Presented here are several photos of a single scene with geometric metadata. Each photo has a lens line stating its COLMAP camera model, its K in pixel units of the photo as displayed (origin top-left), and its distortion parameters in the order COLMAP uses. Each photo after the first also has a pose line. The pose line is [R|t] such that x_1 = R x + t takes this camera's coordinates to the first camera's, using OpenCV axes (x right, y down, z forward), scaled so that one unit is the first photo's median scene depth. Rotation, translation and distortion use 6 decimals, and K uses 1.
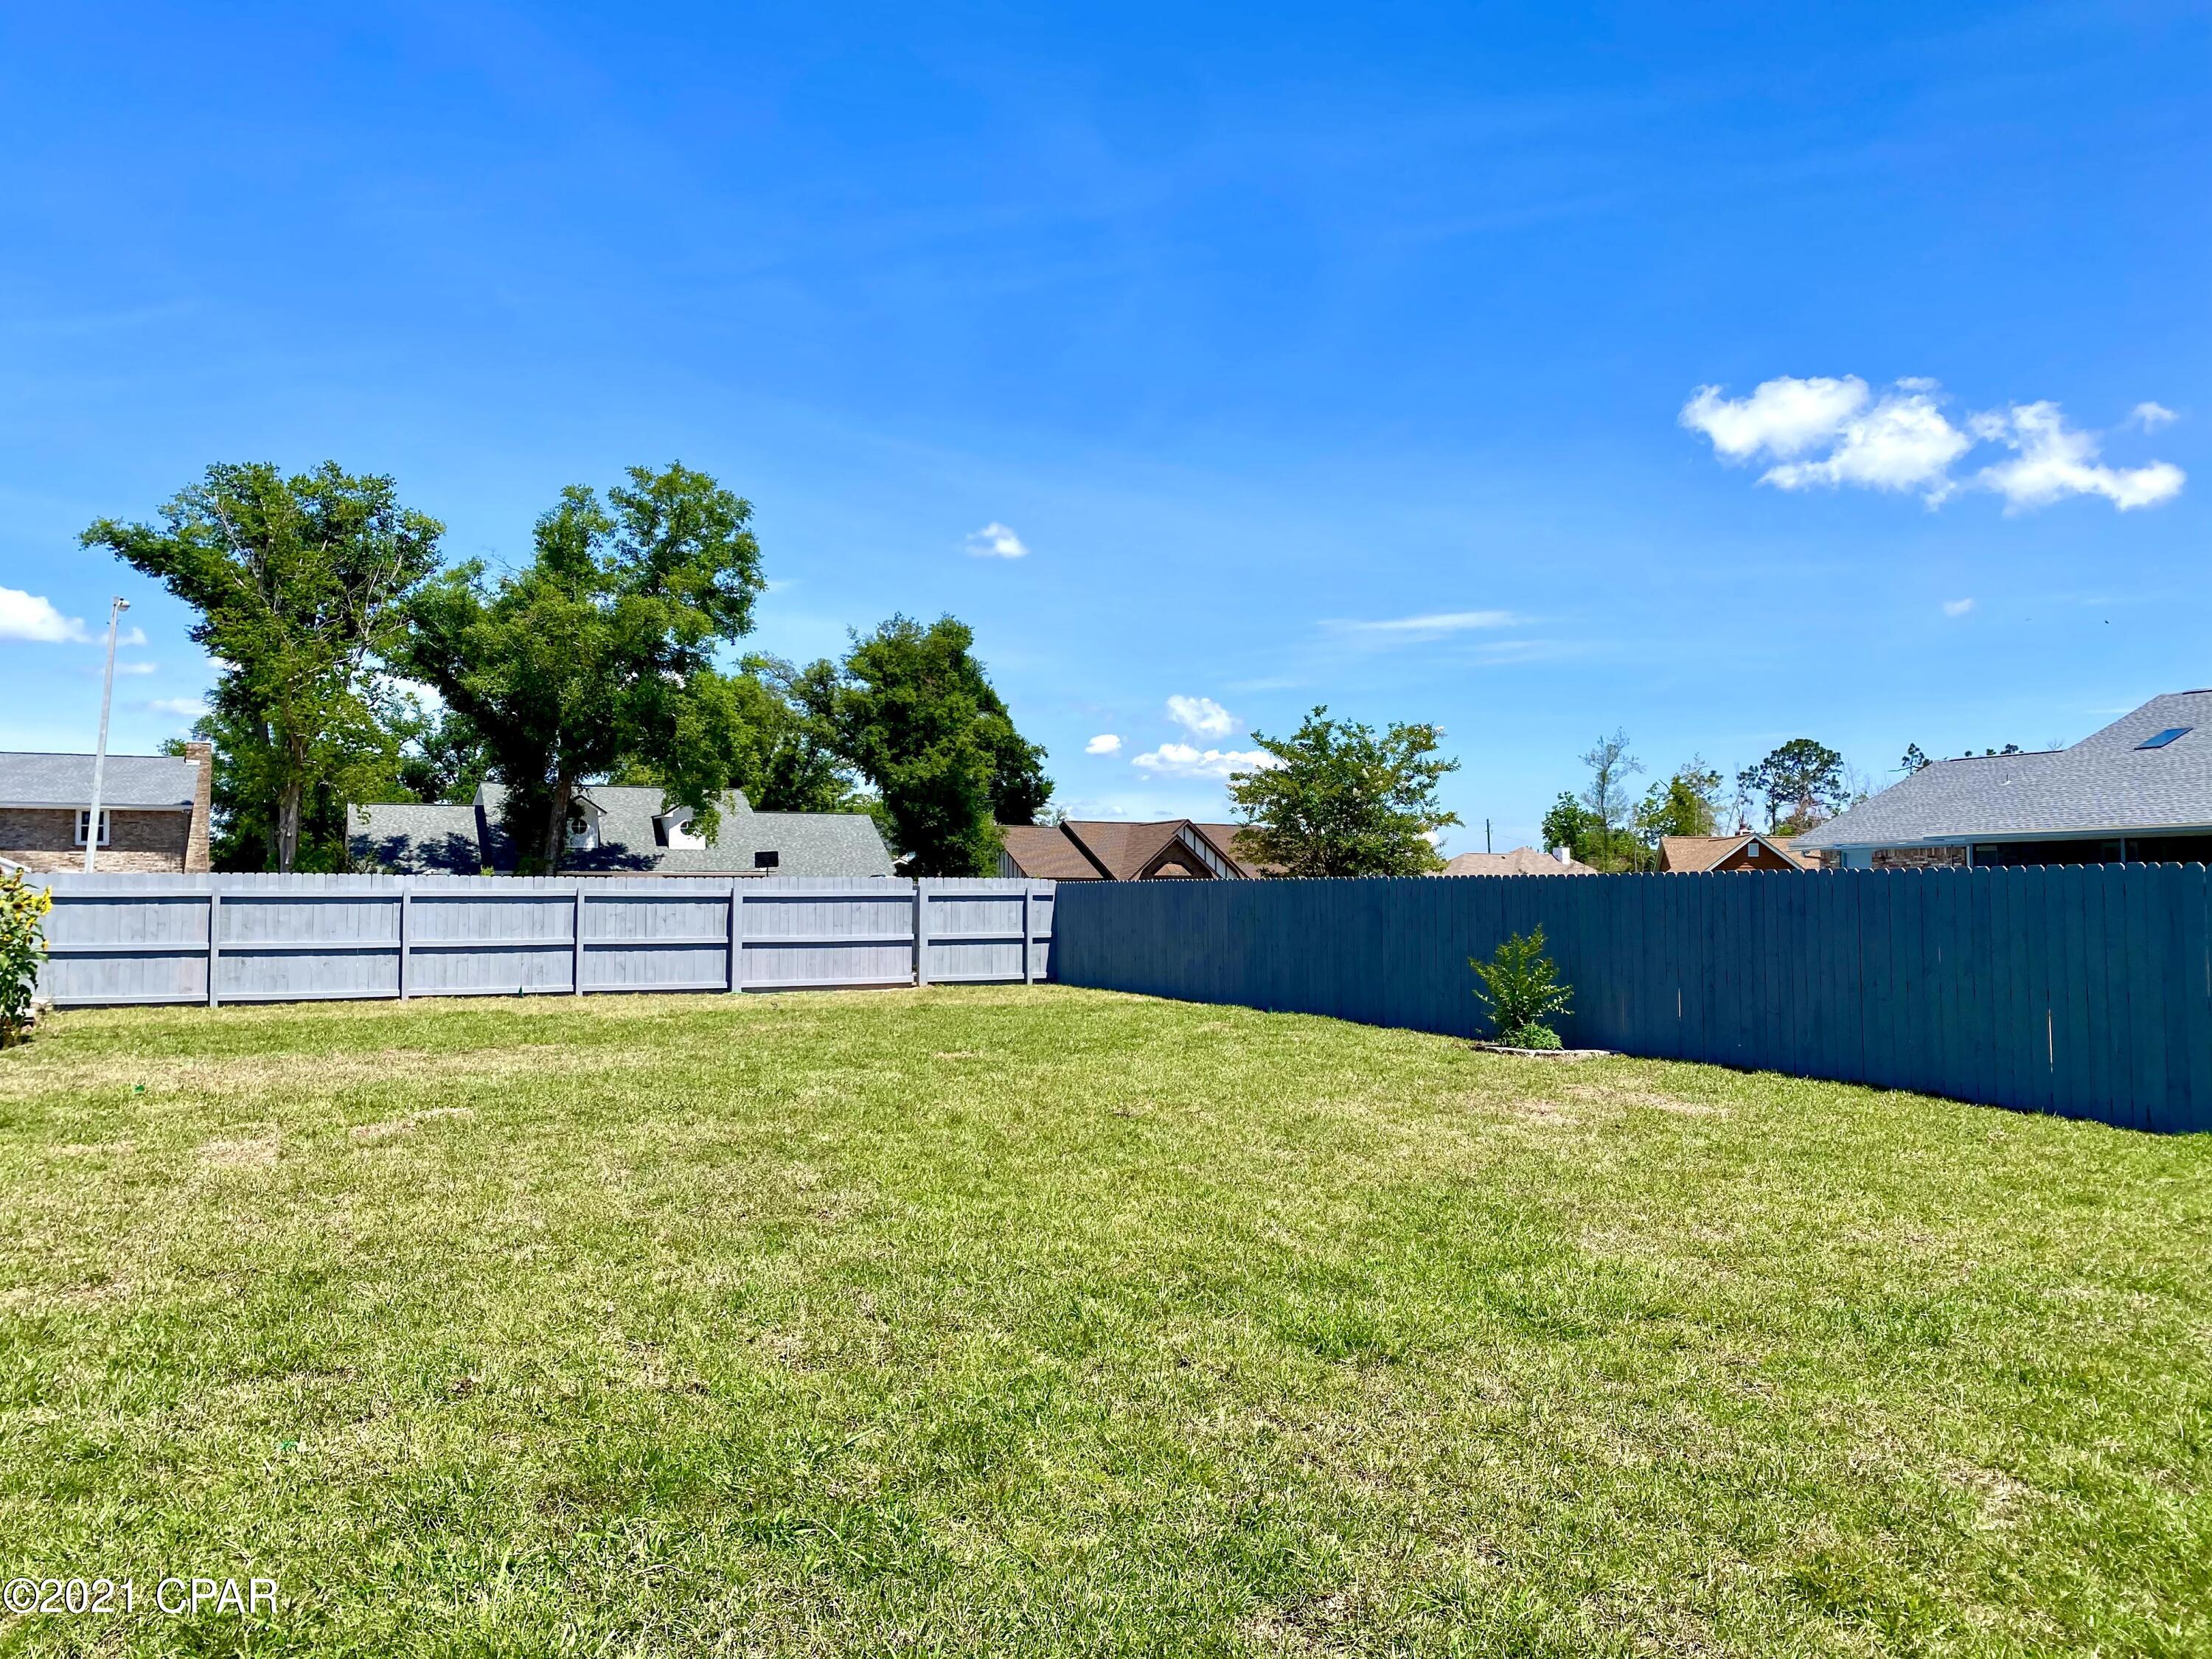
lens RADIAL K [[1621.1, 0, 1109.8], [0, 1621.1, 833.4], [0, 0, 1]] dist [0.075965, -0.207196]
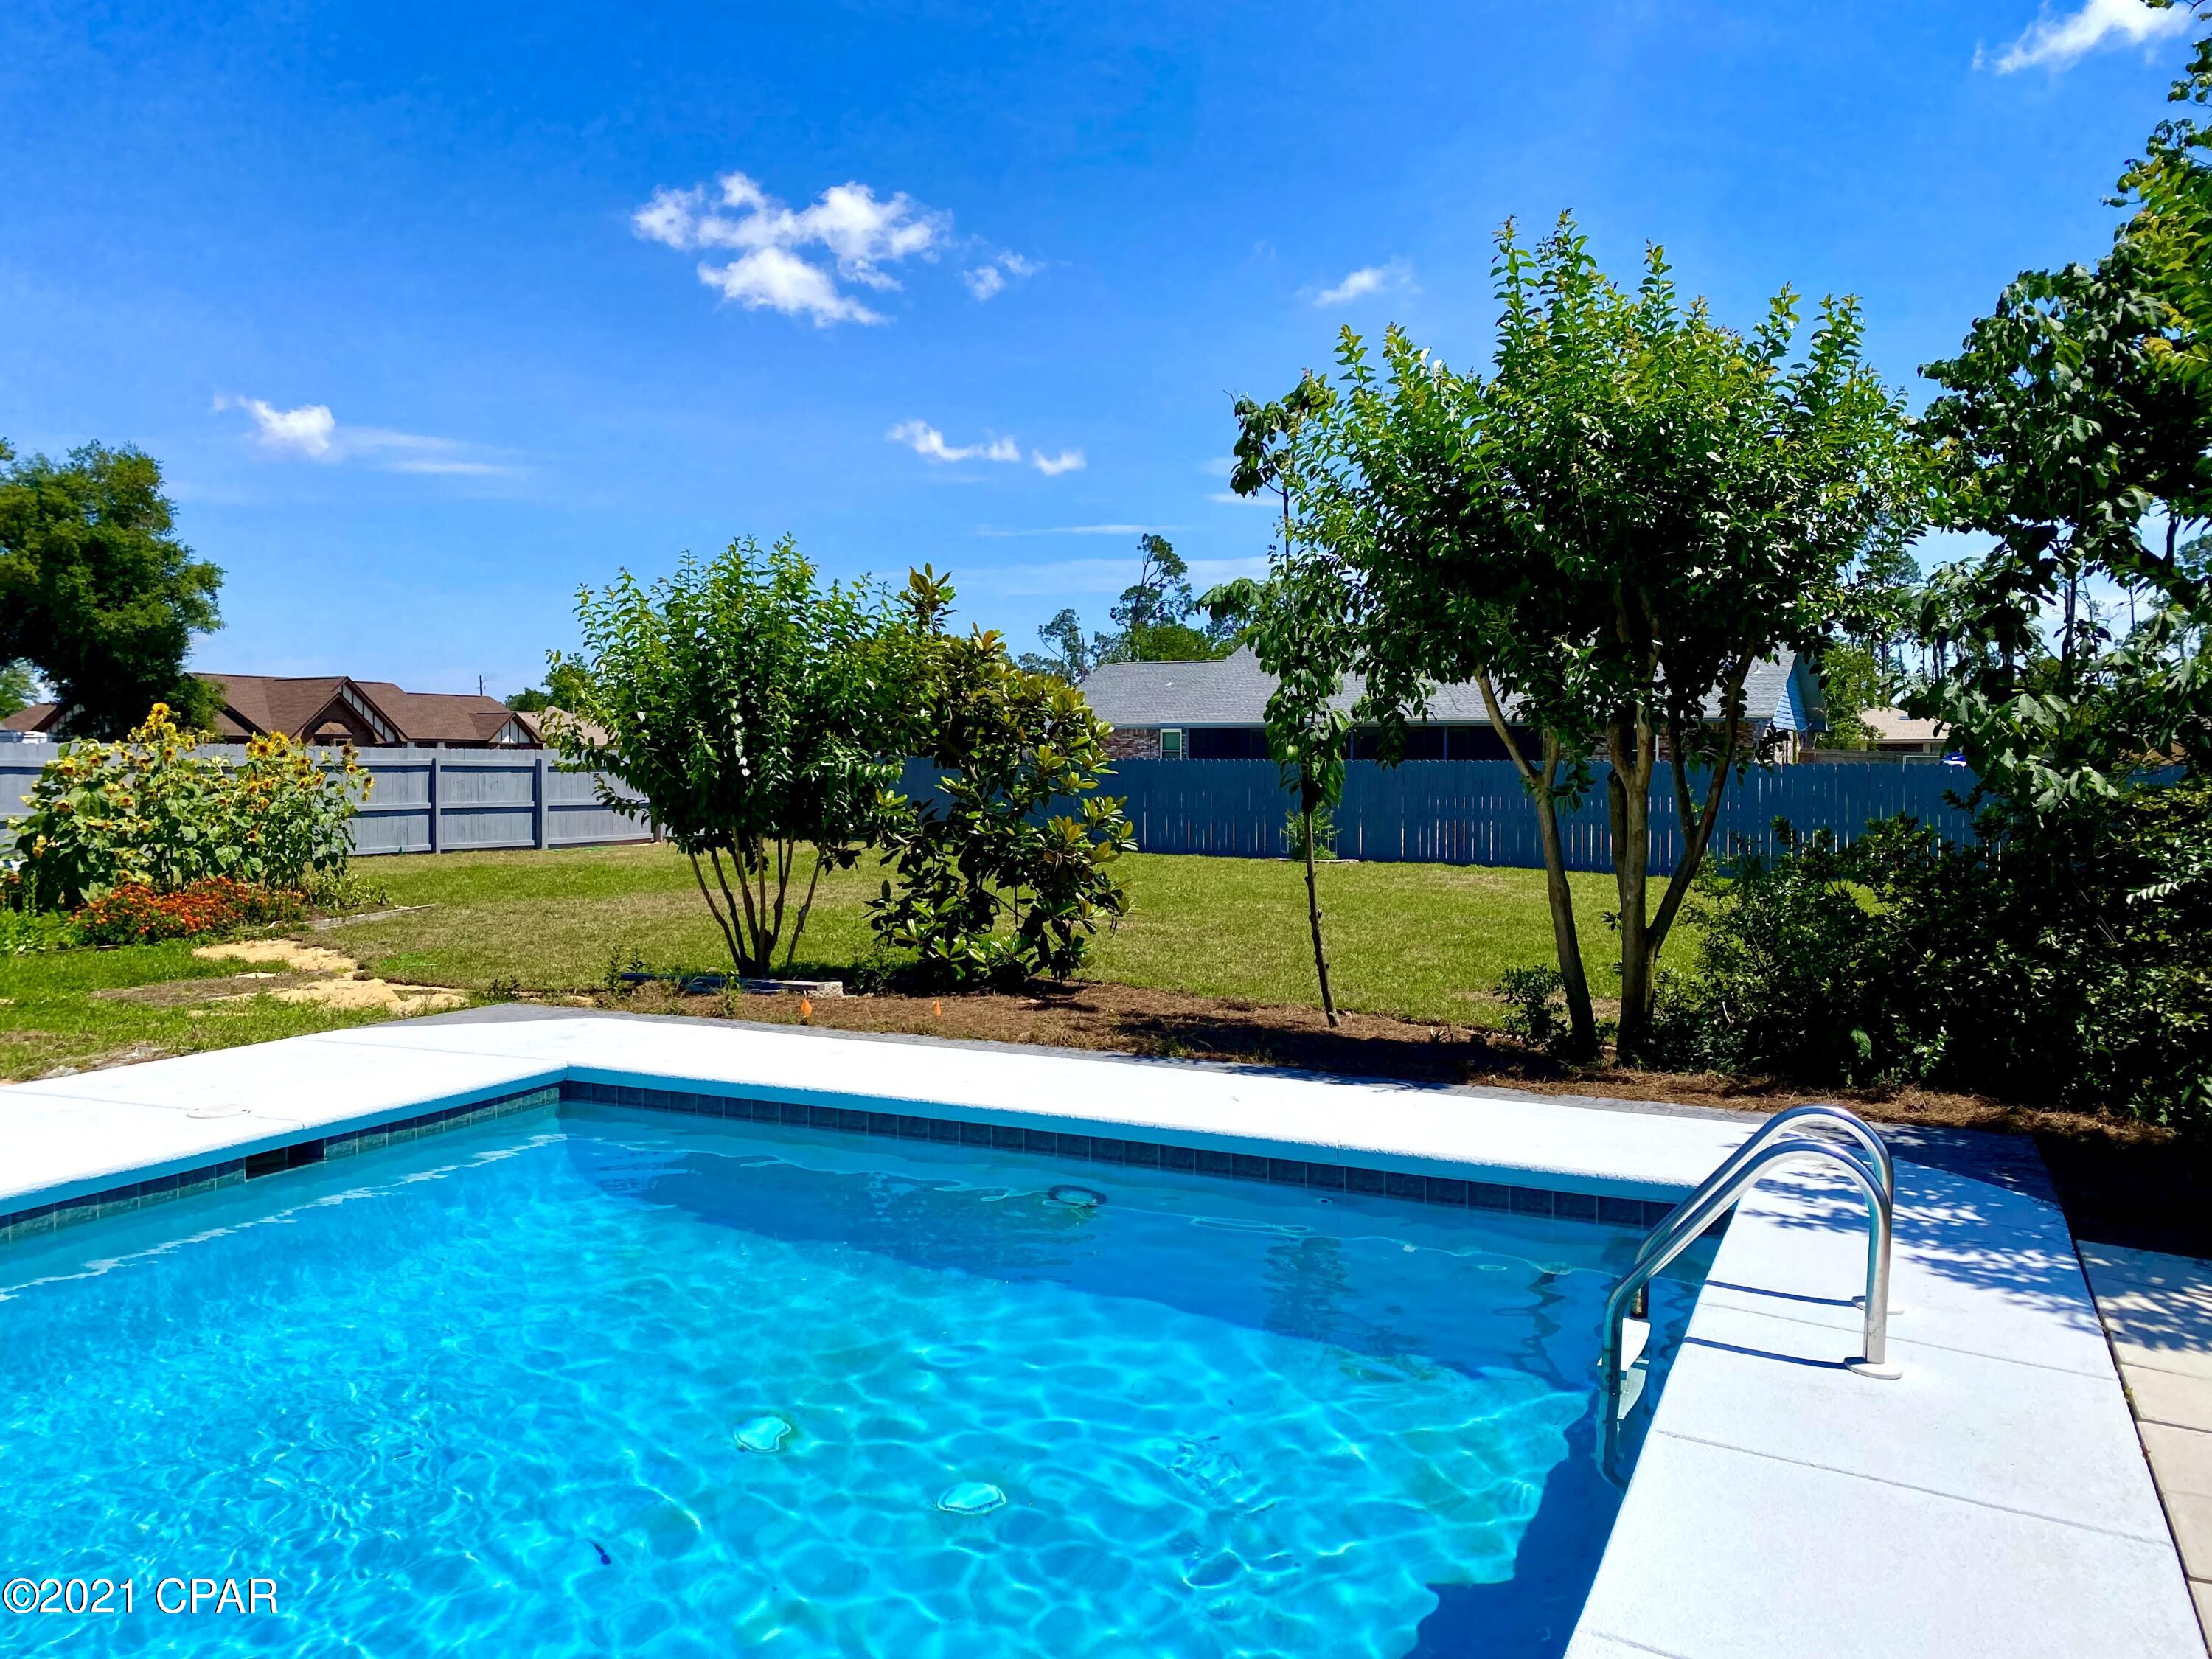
lens RADIAL K [[1621.1, 0, 1109.8], [0, 1621.1, 833.4], [0, 0, 1]] dist [0.075965, -0.207196]
pose [[0.805506, -0.019847, 0.592256, -0.228138], [-0.031819, 0.996549, 0.076672, -0.005998], [-0.591733, -0.080605, 0.802094, -0.067261]]
